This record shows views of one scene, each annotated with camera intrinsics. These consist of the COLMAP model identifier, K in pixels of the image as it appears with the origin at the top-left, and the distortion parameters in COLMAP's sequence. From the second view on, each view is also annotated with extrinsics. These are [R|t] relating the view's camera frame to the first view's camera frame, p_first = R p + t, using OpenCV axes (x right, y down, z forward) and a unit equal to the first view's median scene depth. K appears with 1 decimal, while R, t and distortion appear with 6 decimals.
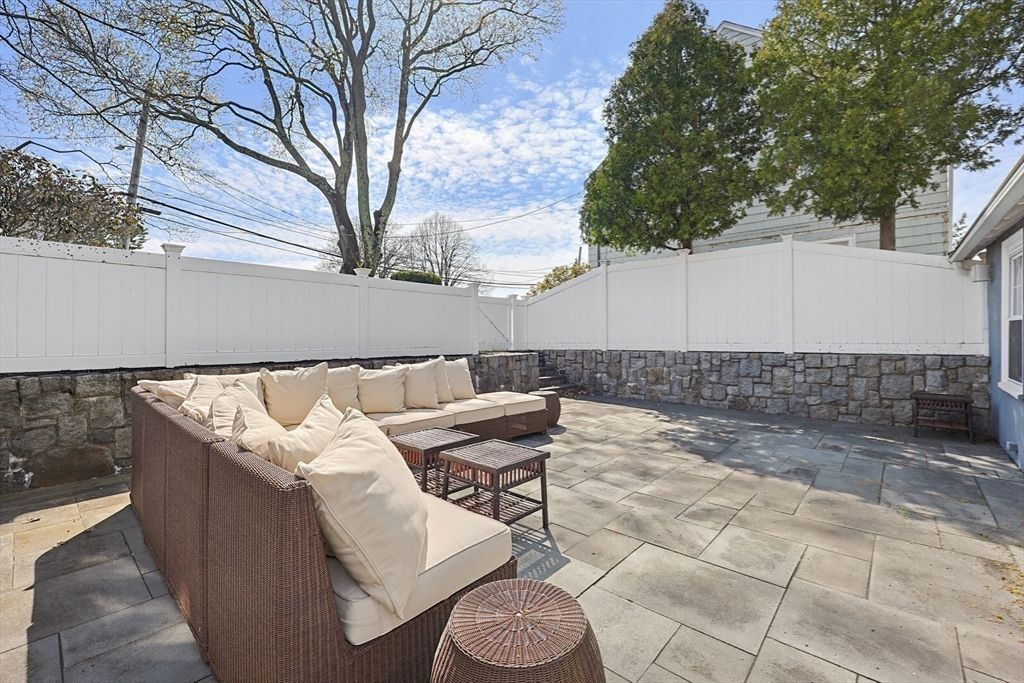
lens RADIAL K [[449.4, 0, 516.2], [0, 449.4, 339.1], [0, 0, 1]] dist [-0.000617, 0.000221]
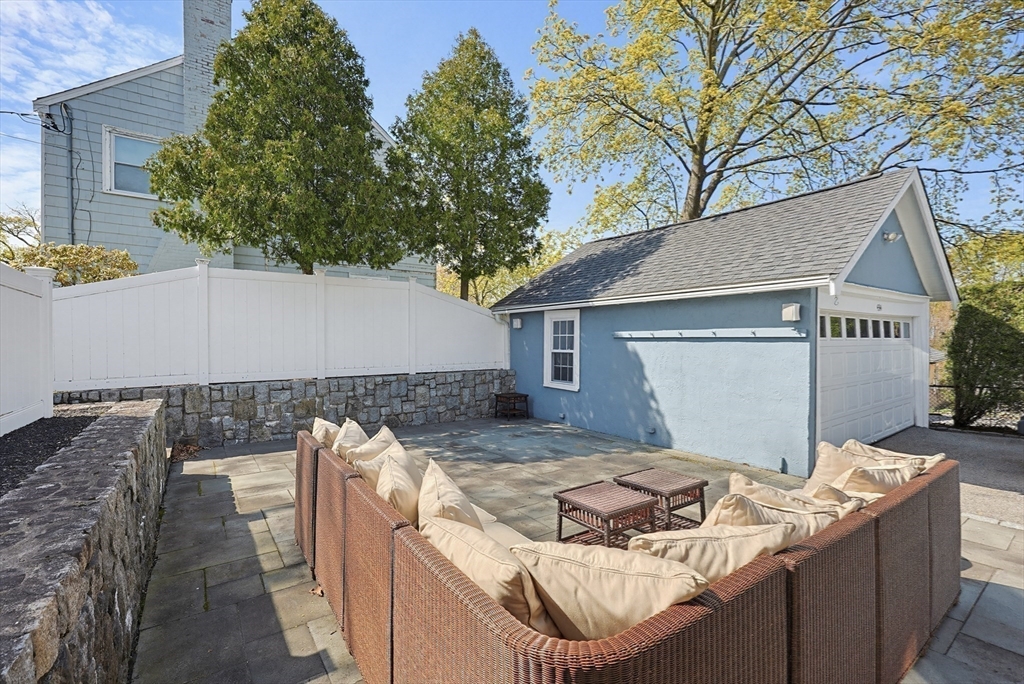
lens RADIAL K [[449.4, 0, 516.2], [0, 449.4, 339.6], [0, 0, 1]] dist [-0.000617, 0.000221]
pose [[0.209193, 0.013198, 0.977785, -0.547971], [0.009476, 0.999835, -0.015523, -0.041457], [-0.977828, 0.012512, 0.209034, 0.482111]]
